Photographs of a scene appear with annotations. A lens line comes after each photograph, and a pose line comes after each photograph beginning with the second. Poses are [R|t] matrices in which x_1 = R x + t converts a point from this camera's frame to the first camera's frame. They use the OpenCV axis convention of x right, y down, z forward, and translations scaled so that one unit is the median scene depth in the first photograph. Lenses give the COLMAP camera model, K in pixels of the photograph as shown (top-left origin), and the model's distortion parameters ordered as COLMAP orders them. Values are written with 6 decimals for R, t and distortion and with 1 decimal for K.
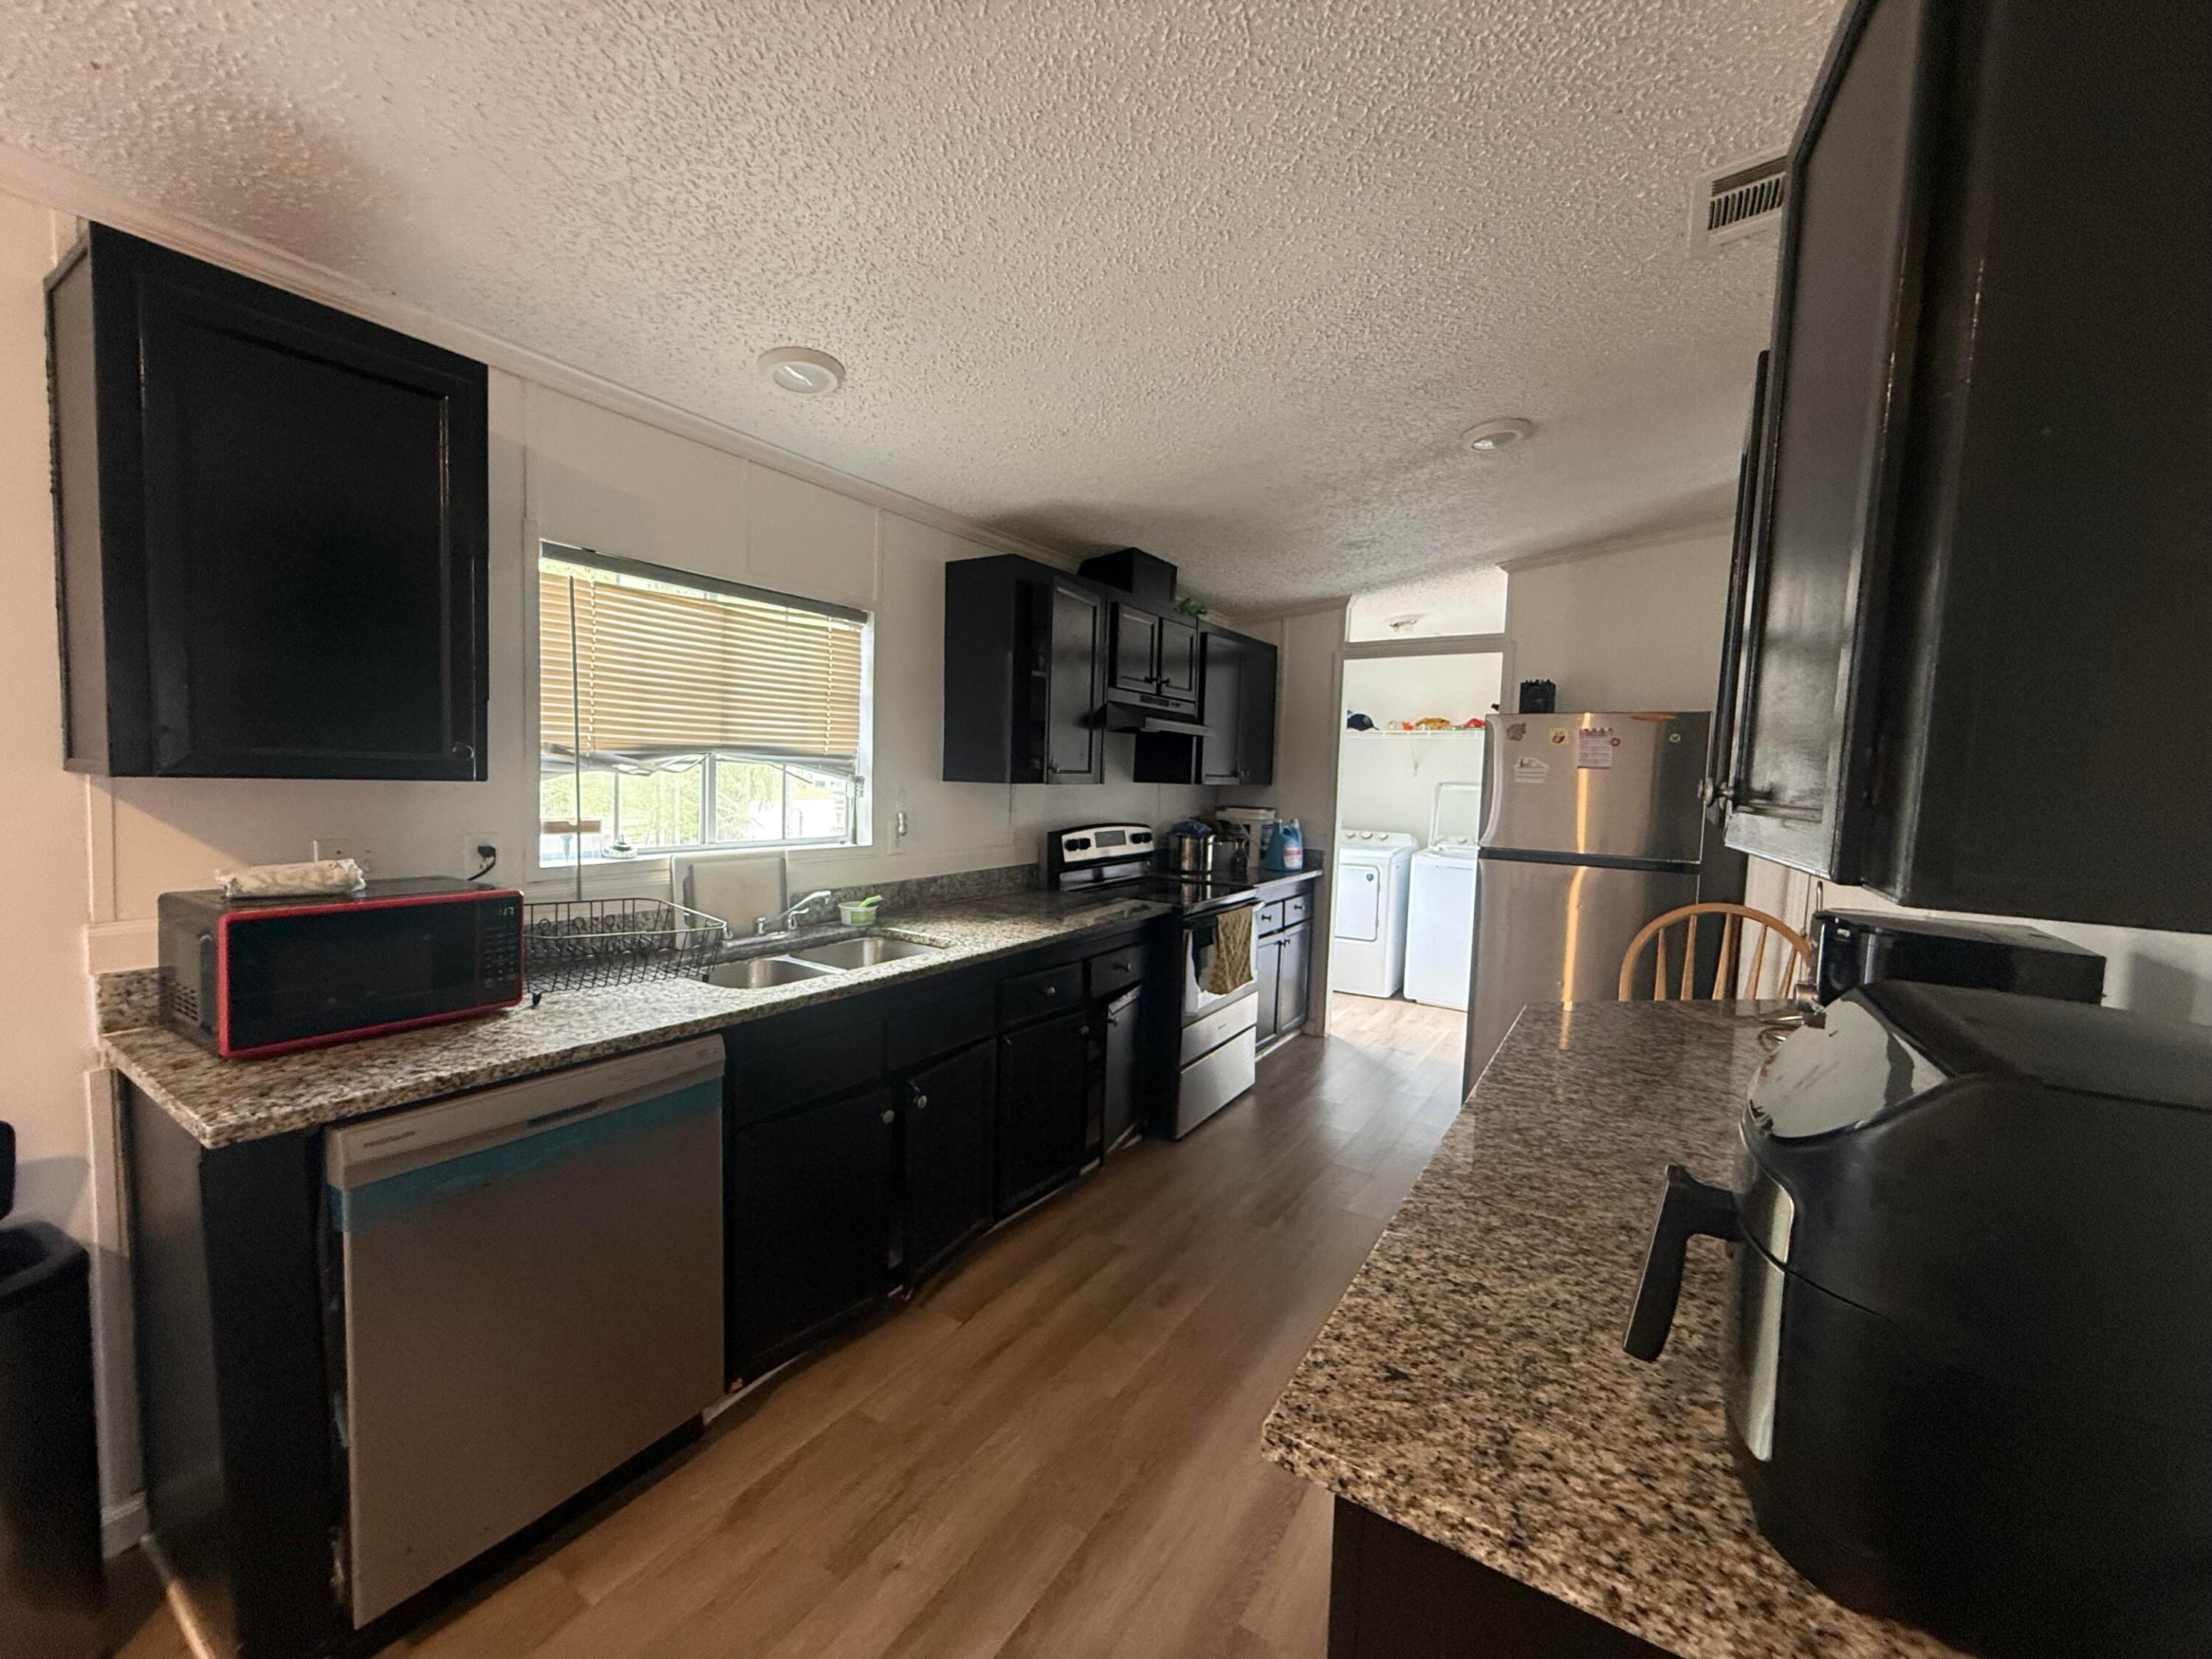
lens RADIAL K [[884.8, 0, 1105.8], [0, 884.8, 832.2], [0, 0, 1]] dist [-0.001019, 0.000552]
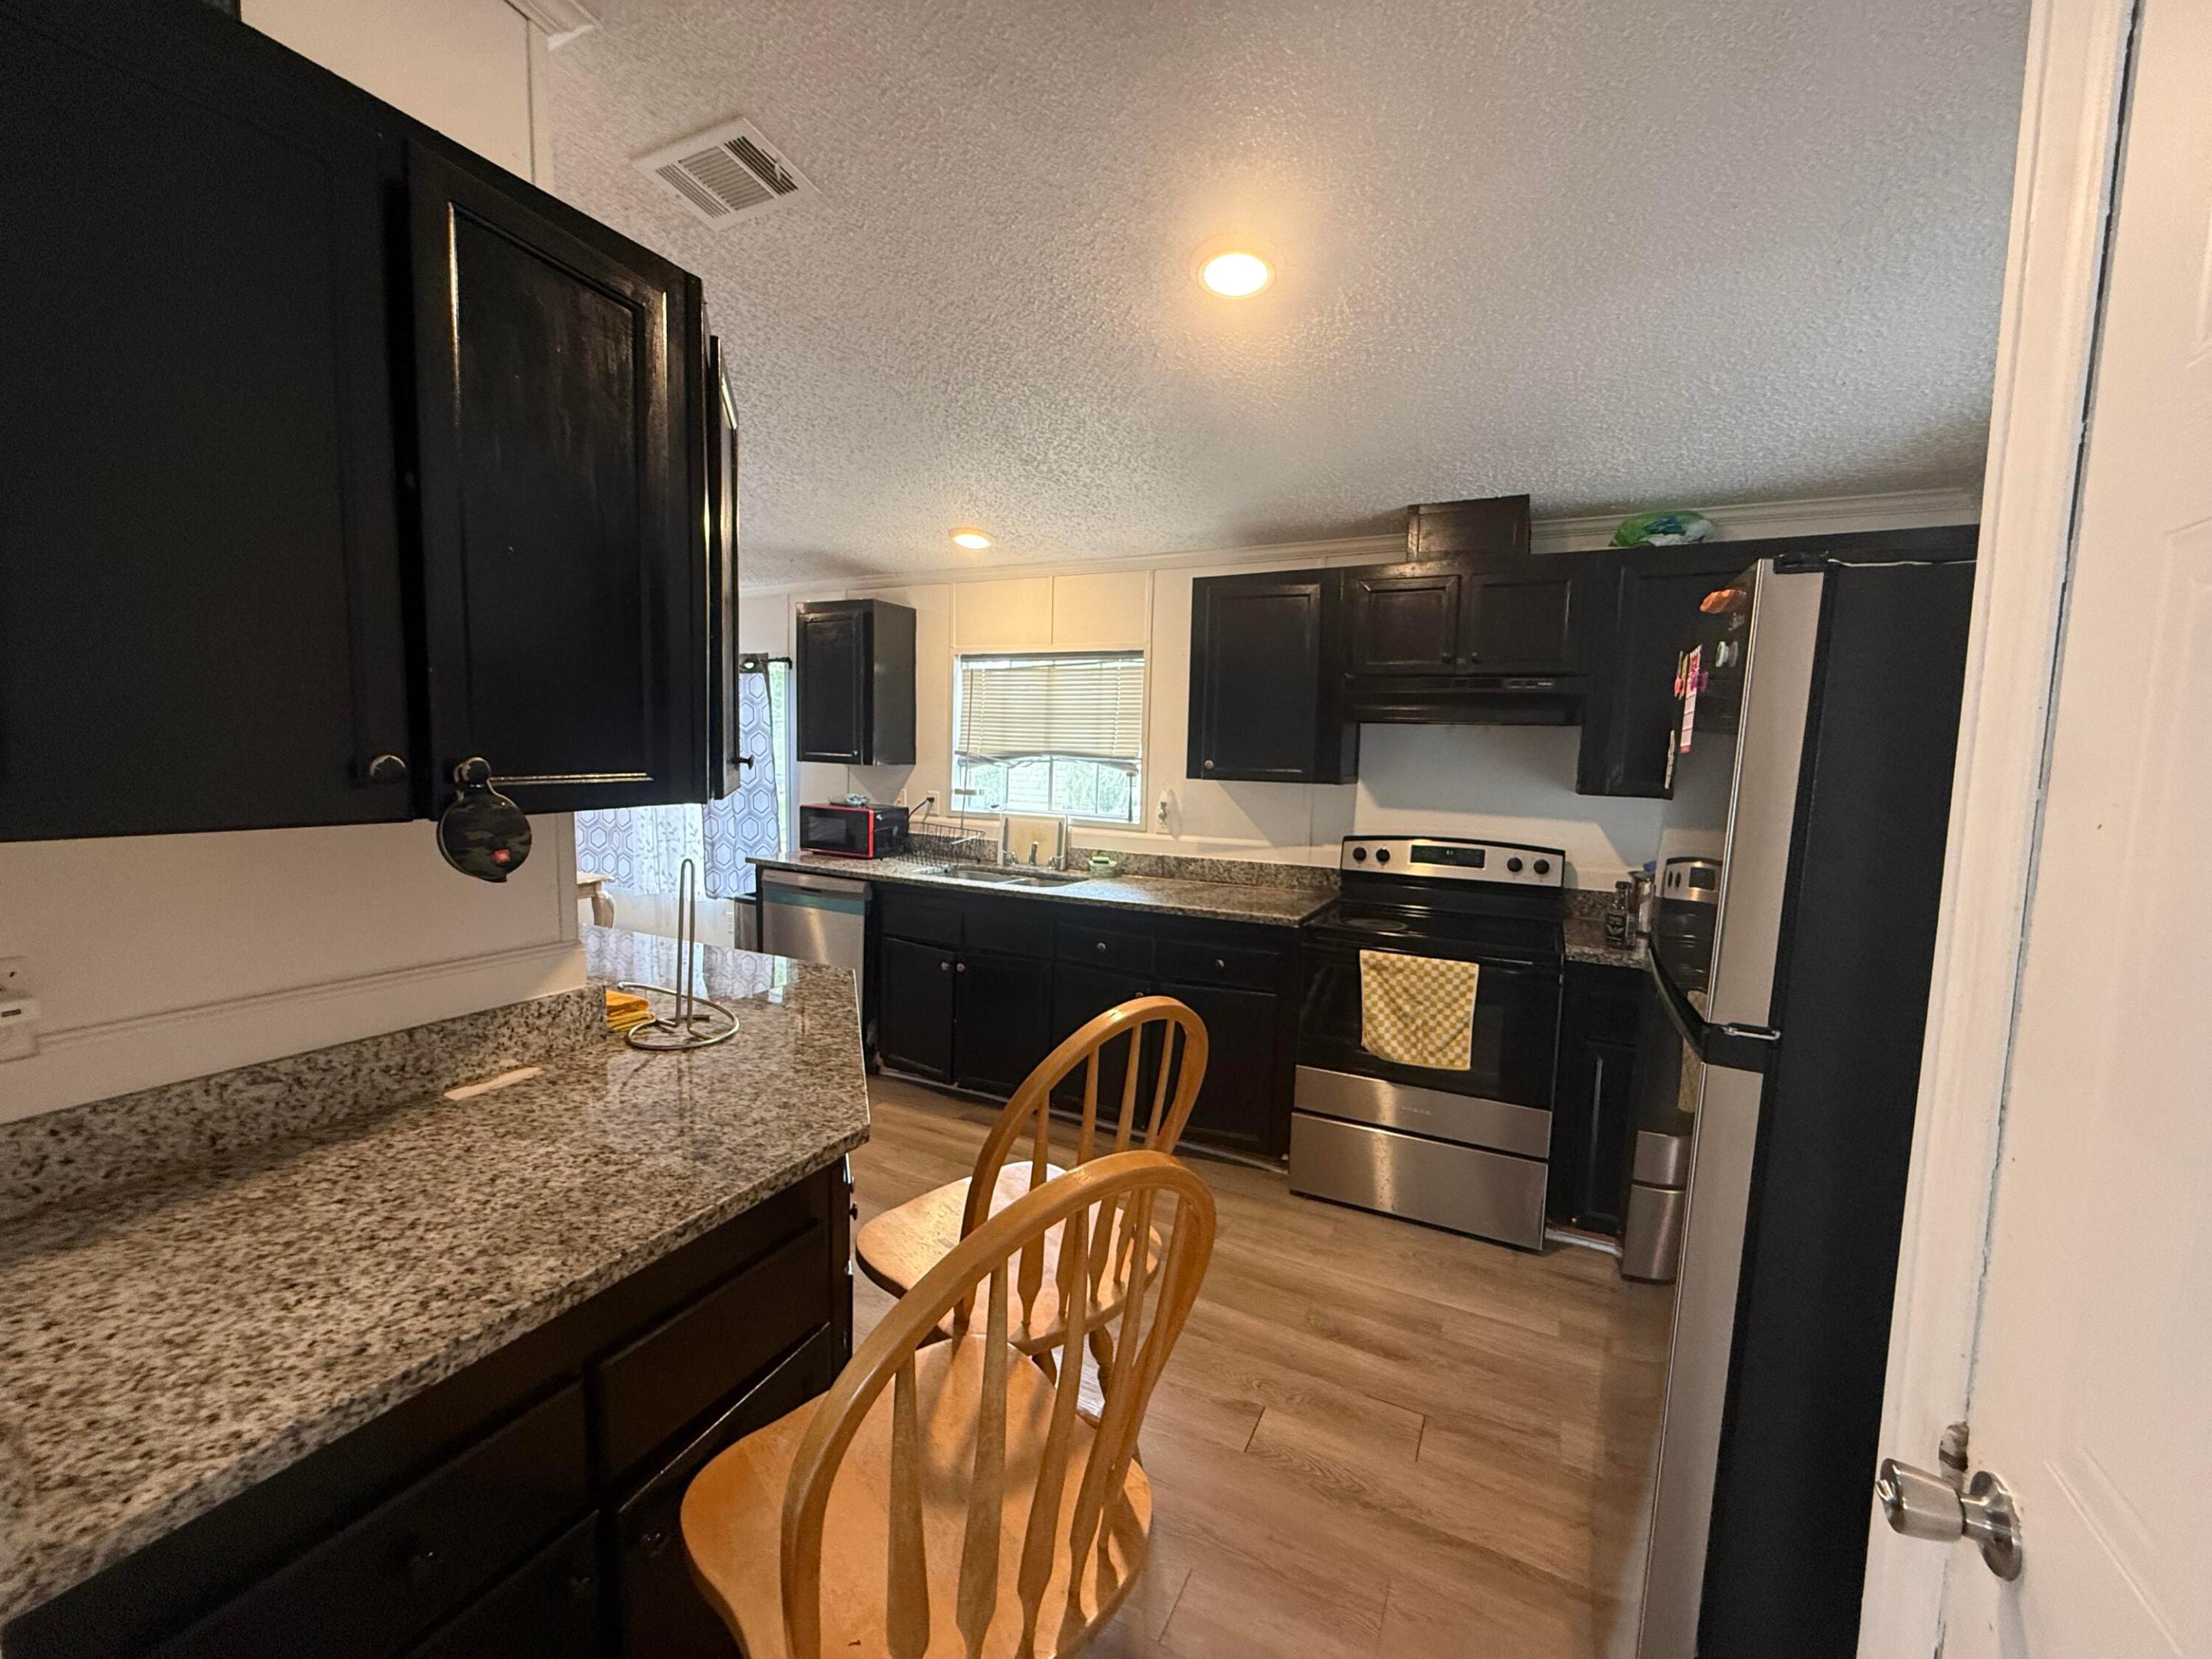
lens RADIAL K [[884.8, 0, 1095.5], [0, 884.8, 835.0], [0, 0, 1]] dist [-0.001019, 0.000552]
pose [[0.090669, 0.067558, -0.993587, 0.897012], [-0.094175, 0.993807, 0.058979, -0.034483], [0.991418, 0.088223, 0.096470, 0.684827]]
